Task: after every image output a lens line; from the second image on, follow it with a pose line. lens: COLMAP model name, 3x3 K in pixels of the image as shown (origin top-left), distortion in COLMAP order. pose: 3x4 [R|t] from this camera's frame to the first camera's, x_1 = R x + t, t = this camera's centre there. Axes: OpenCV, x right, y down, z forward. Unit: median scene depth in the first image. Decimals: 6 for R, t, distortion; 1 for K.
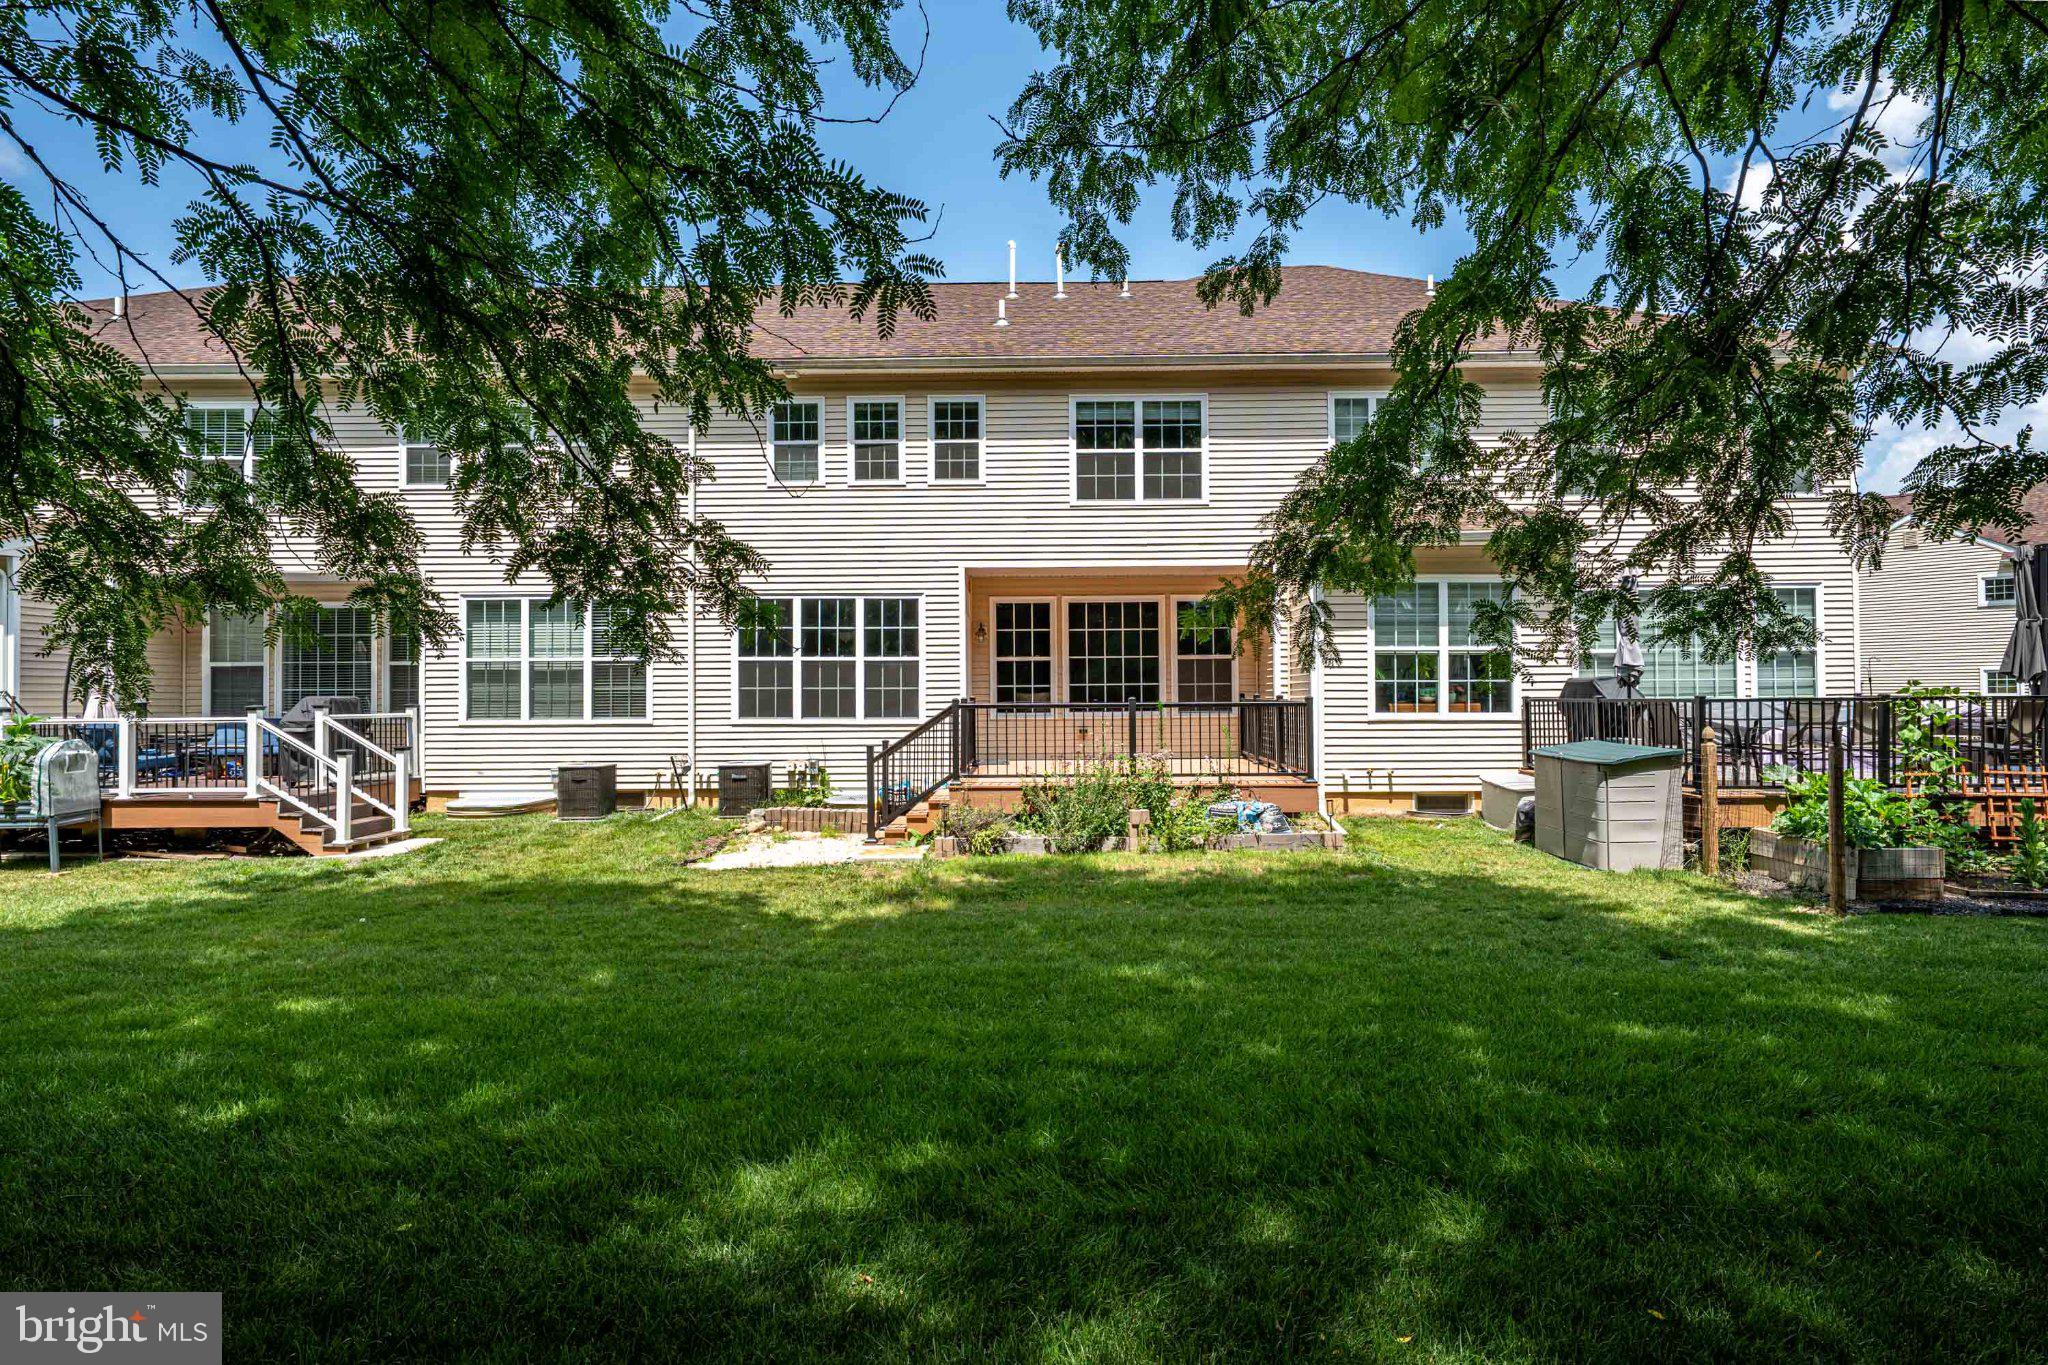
lens RADIAL K [[939.4, 0, 1025.0], [0, 939.4, 688.4], [0, 0, 1]] dist [-0.000148, 0.000213]
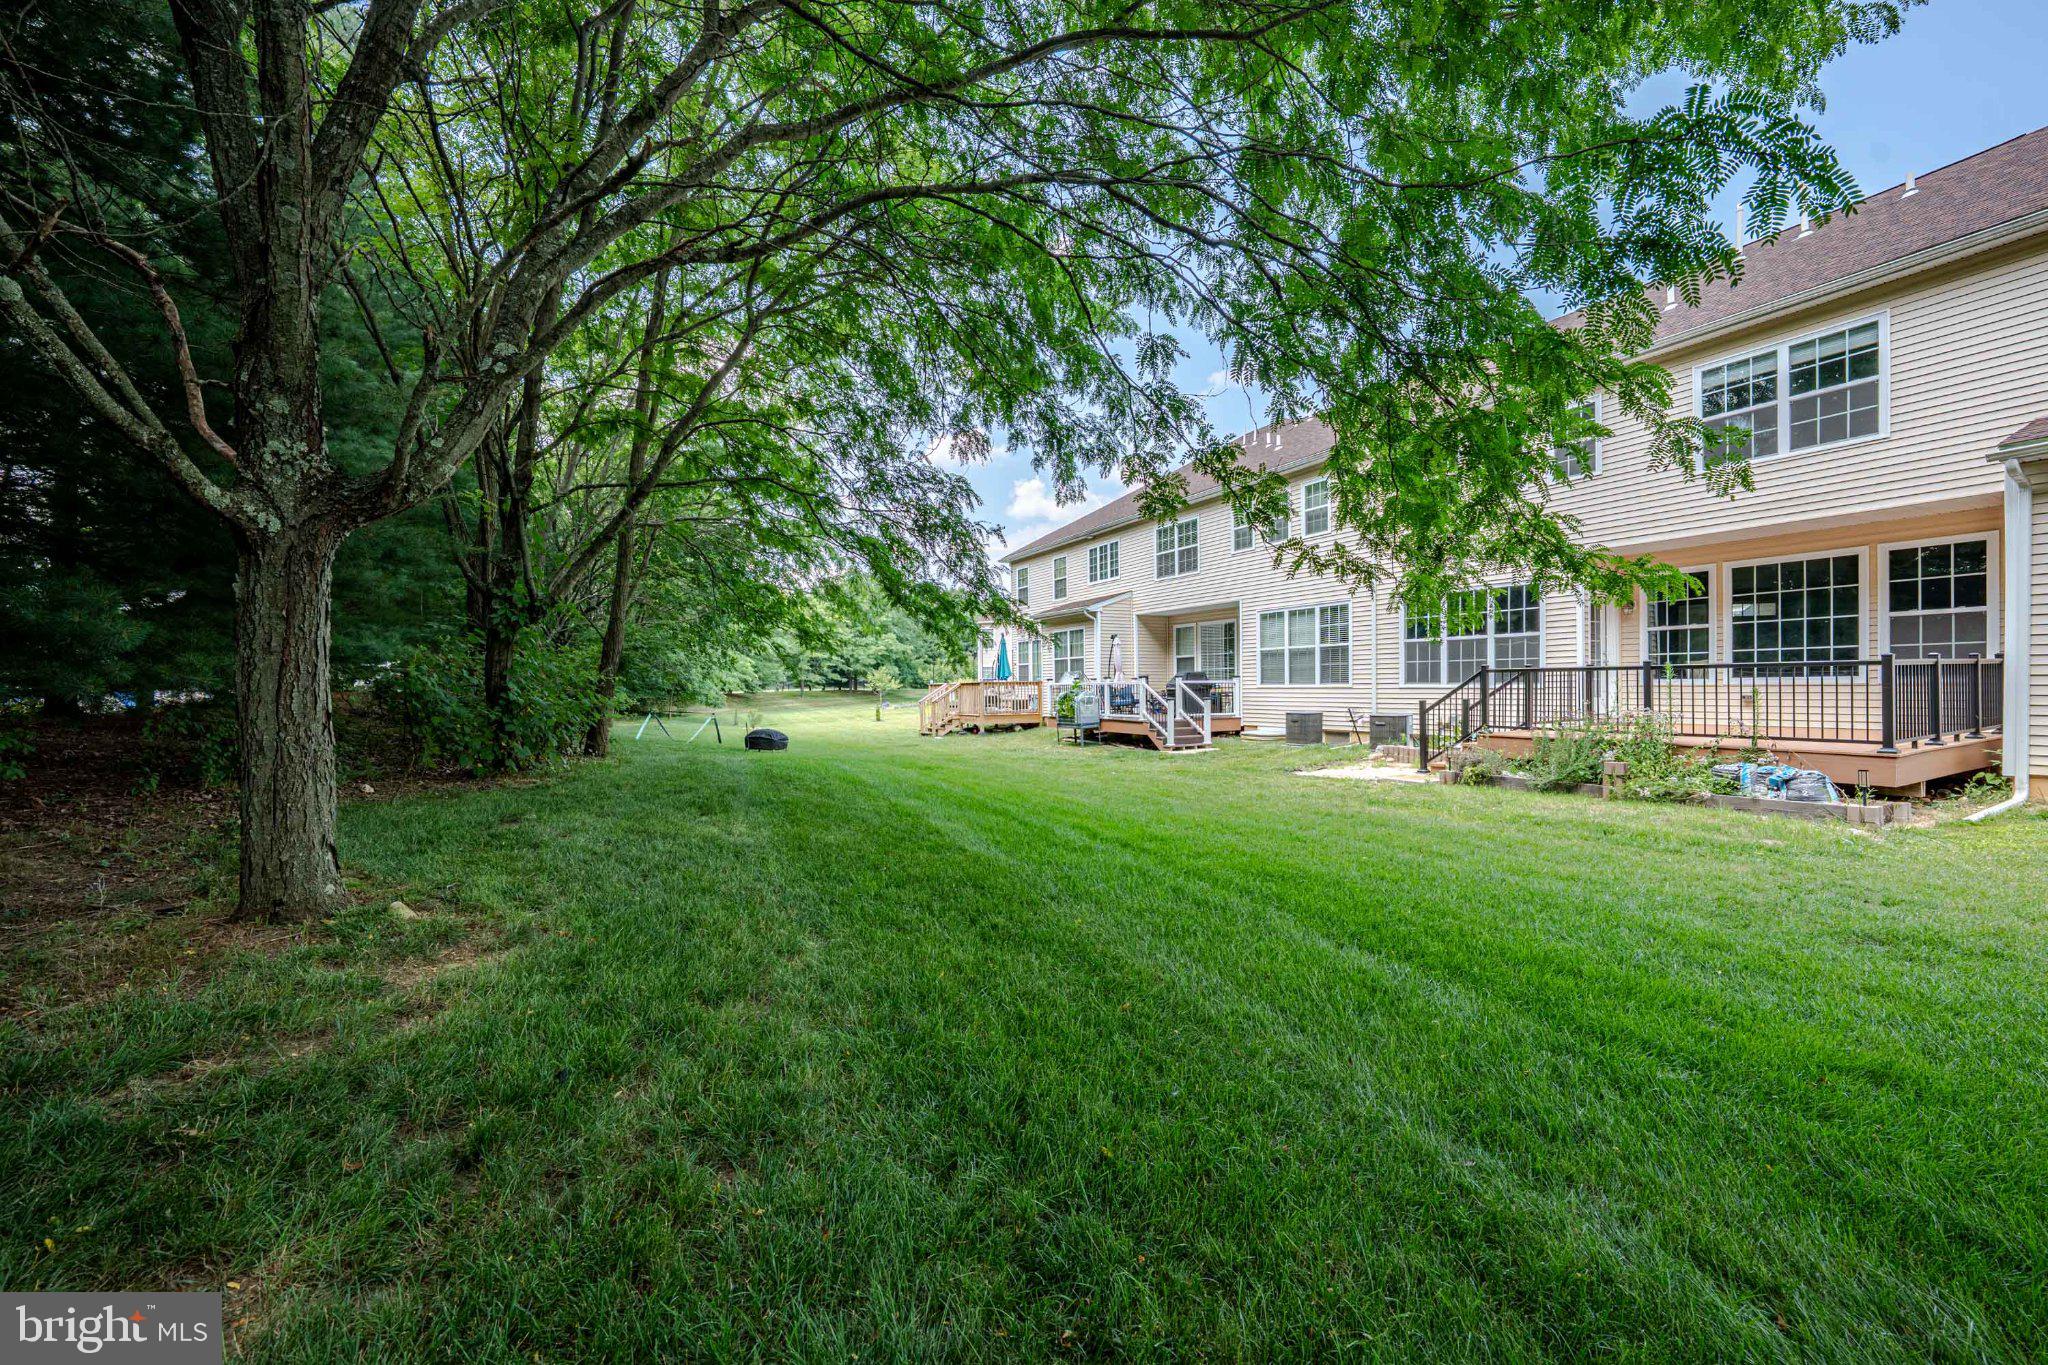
lens RADIAL K [[761.7, 0, 1027.9], [0, 761.7, 685.4], [0, 0, 1]] dist [0.000537, 0.000099]
pose [[0.492282, 0.001570, -0.870434, 0.414743], [0.021989, 0.999657, 0.014240, 0.005825], [0.870158, -0.026150, 0.492079, -0.046404]]
